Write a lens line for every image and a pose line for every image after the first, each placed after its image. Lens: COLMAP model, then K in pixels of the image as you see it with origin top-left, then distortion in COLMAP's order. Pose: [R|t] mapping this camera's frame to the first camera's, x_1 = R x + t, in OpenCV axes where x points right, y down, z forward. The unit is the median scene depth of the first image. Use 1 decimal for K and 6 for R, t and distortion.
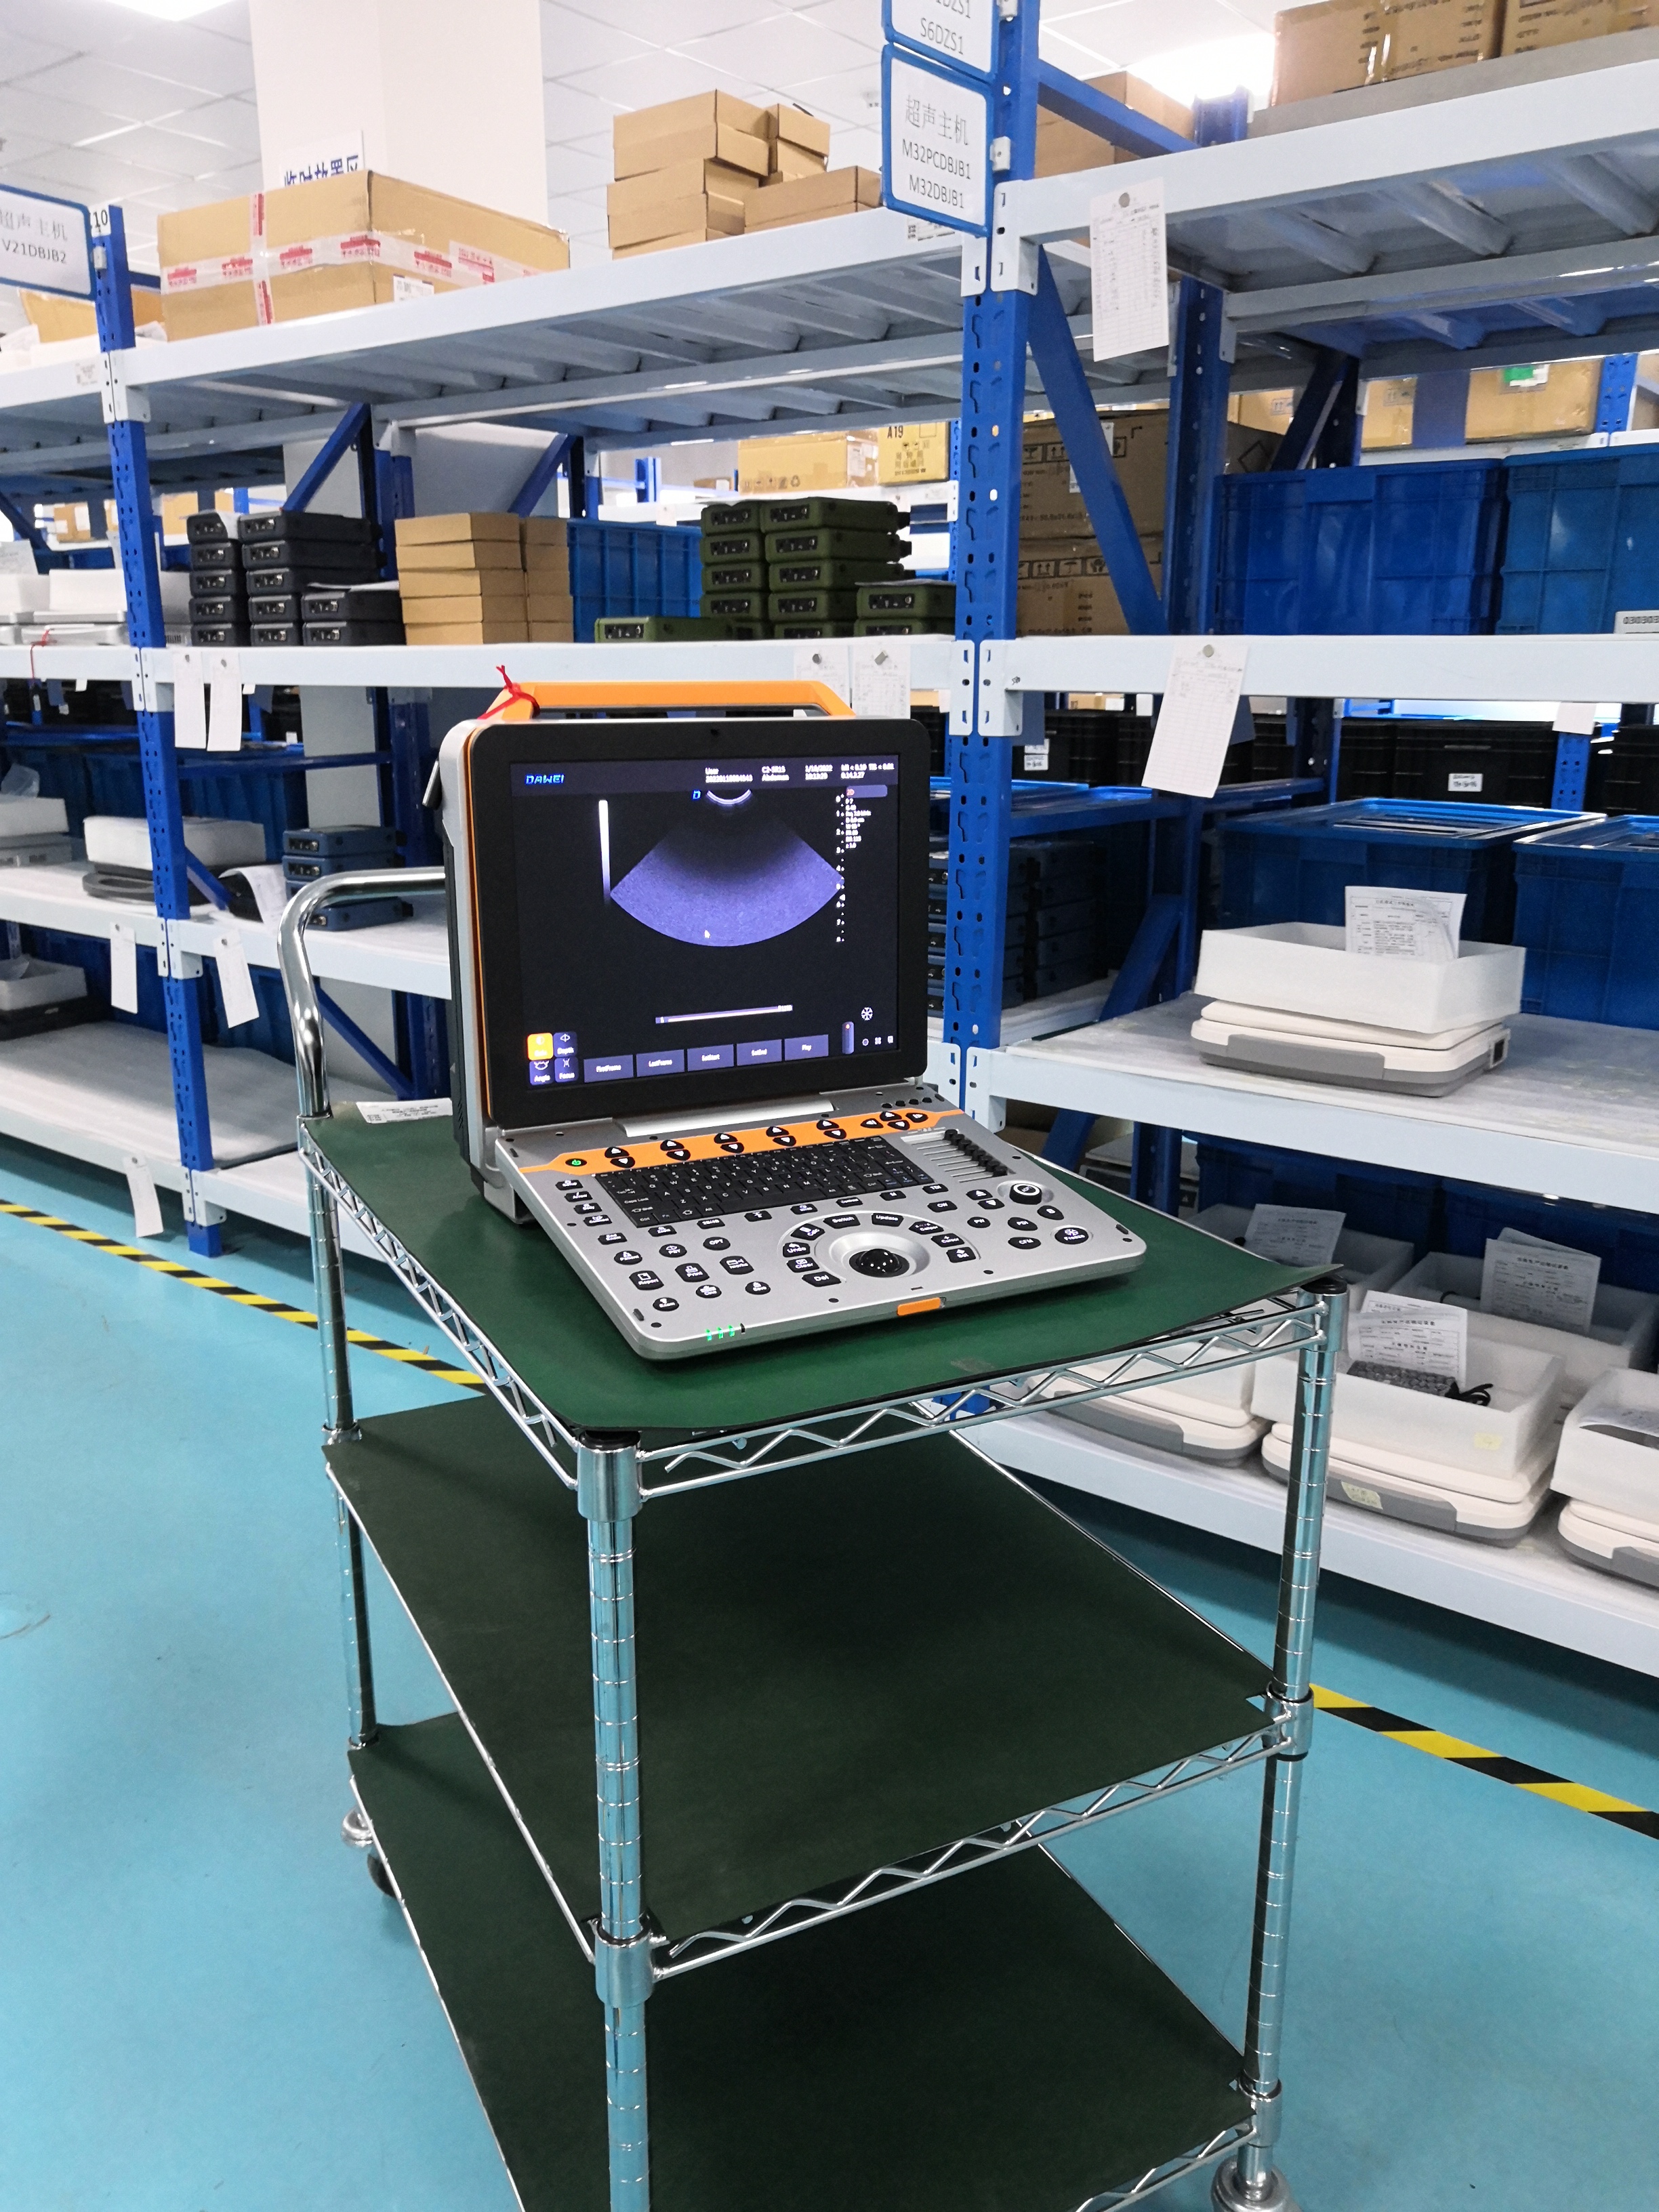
lens RADIAL K [[1722.7, 0, 829.5], [0, 1722.7, 1106.0], [0, 0, 1]] dist [-0.013305, -0.014582]
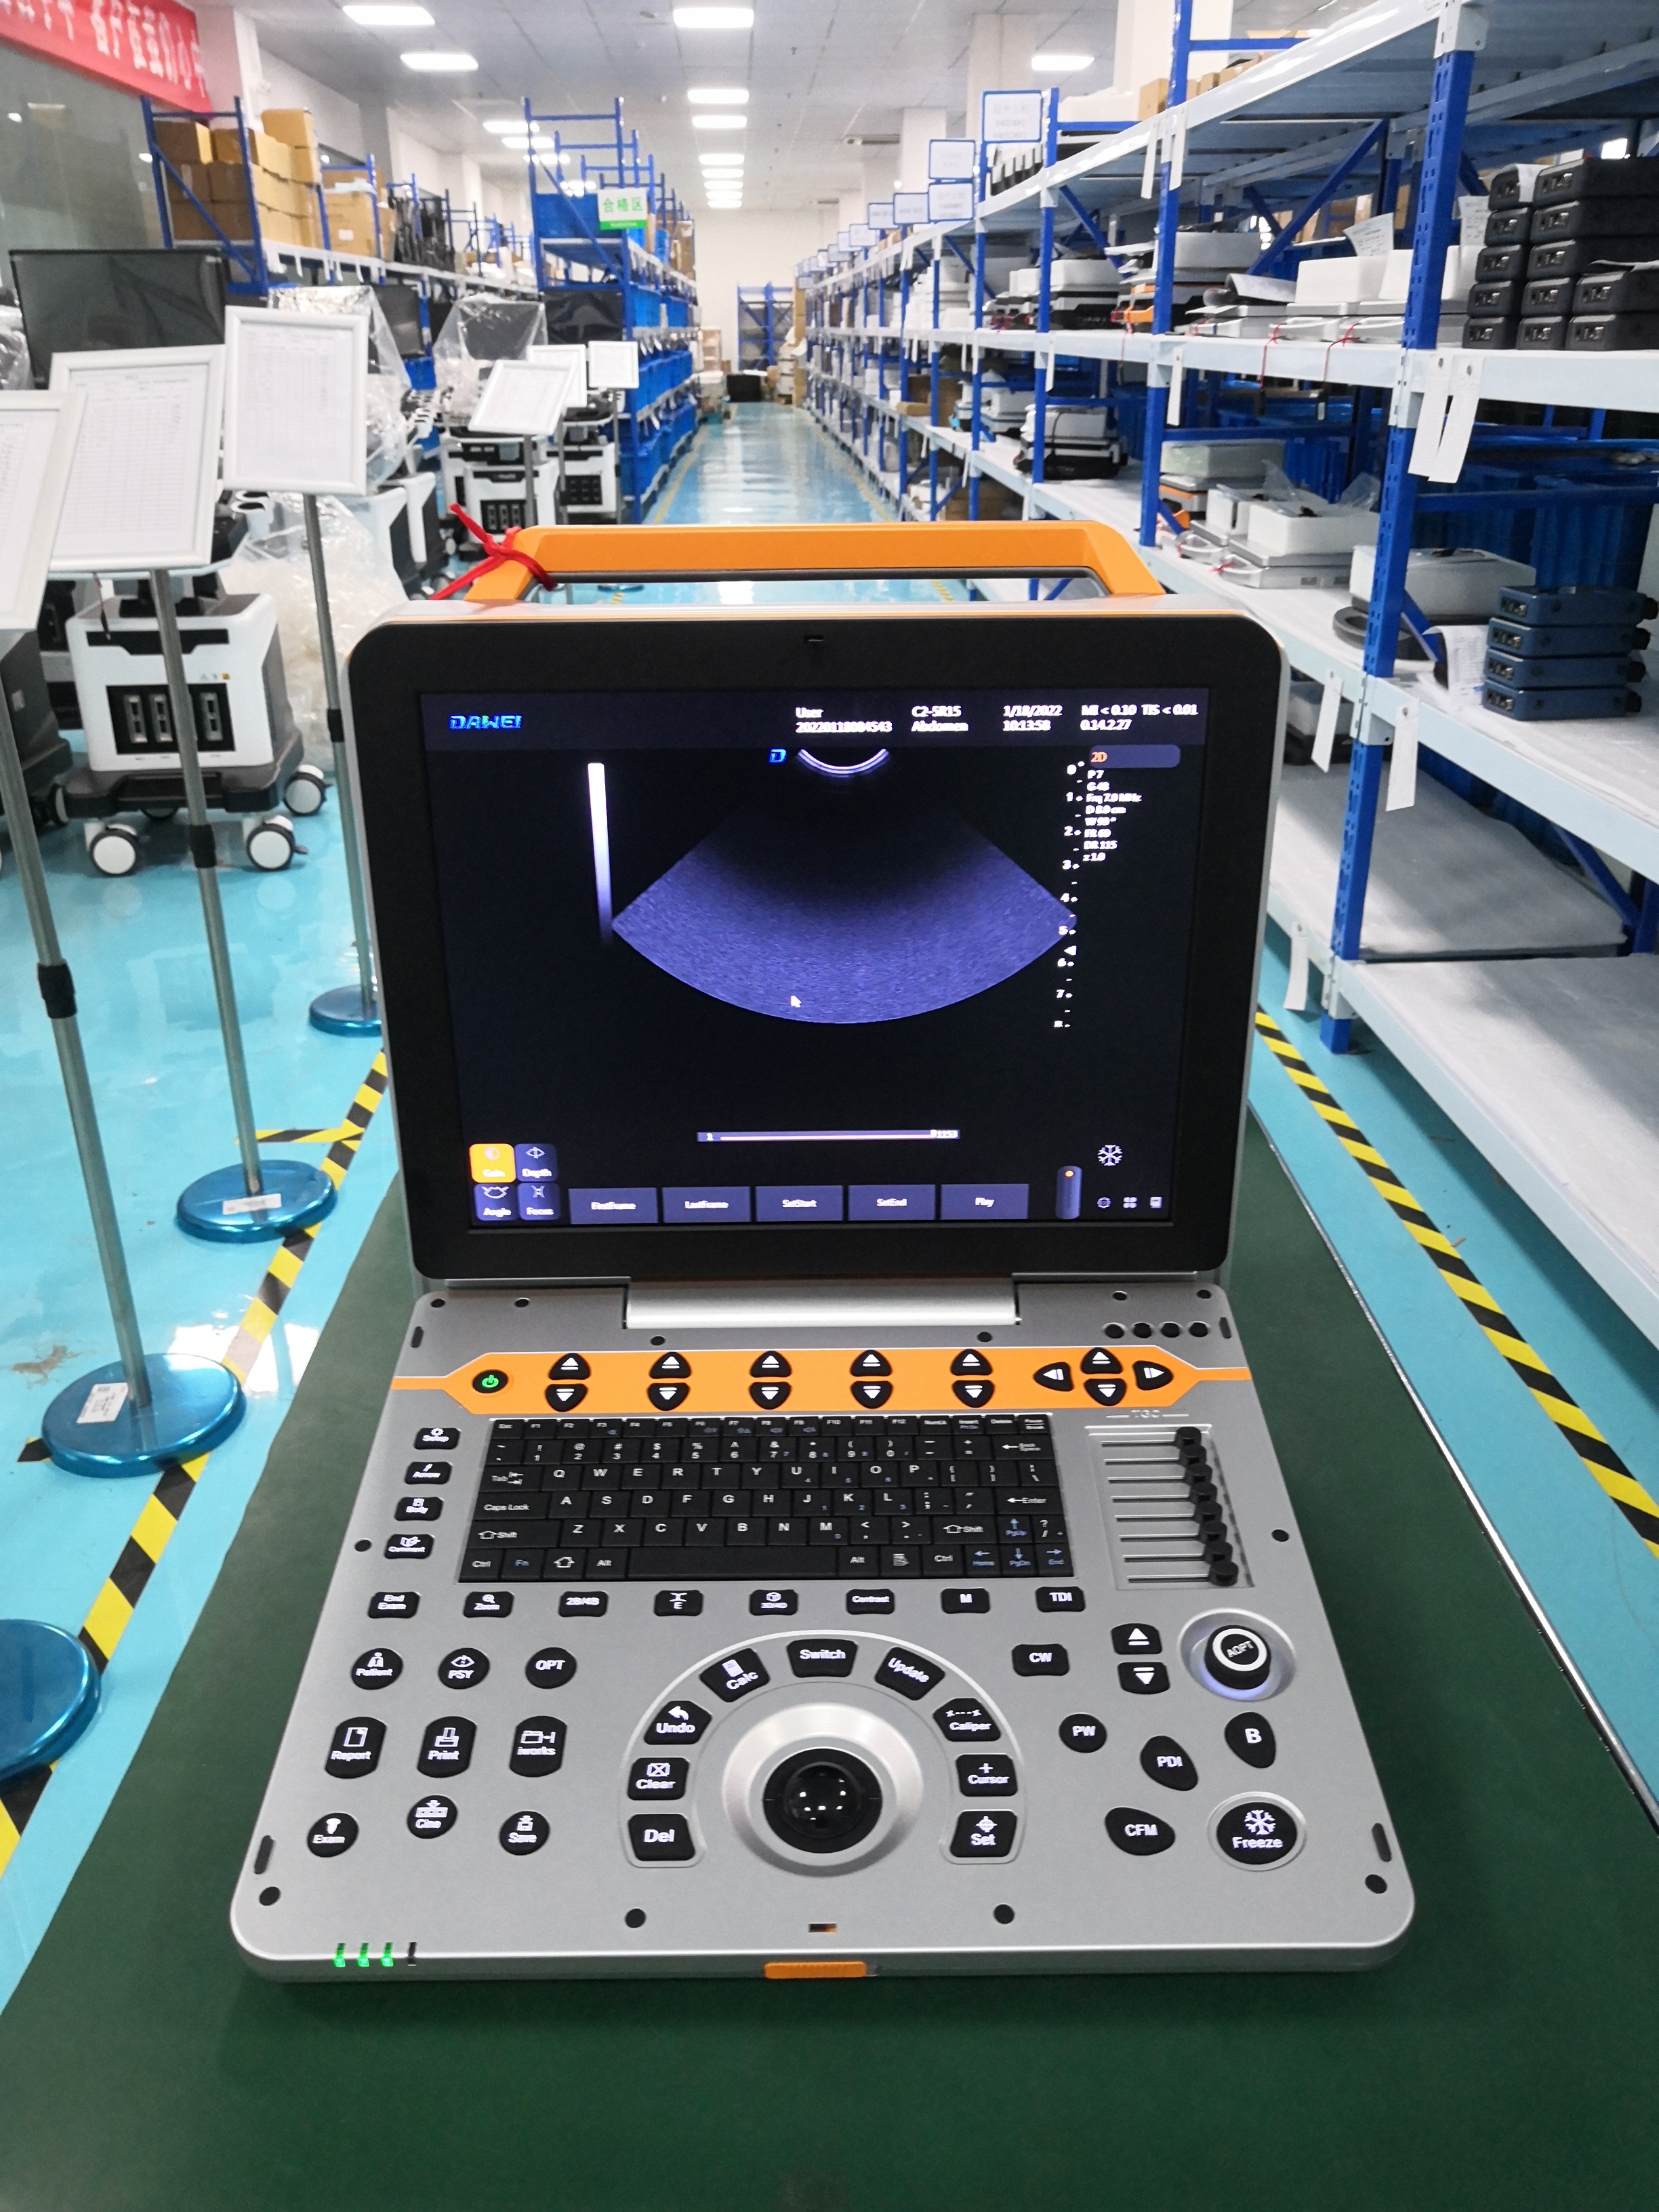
lens RADIAL K [[1746.8, 0, 829.1], [0, 1746.8, 1080.5], [0, 0, 1]] dist [-0.017016, -0.003224]
pose [[0.893516, 0.168080, -0.416387, 0.181231], [-0.099727, 0.978423, 0.180950, -0.180601], [0.437817, -0.120157, 0.890999, 0.503949]]
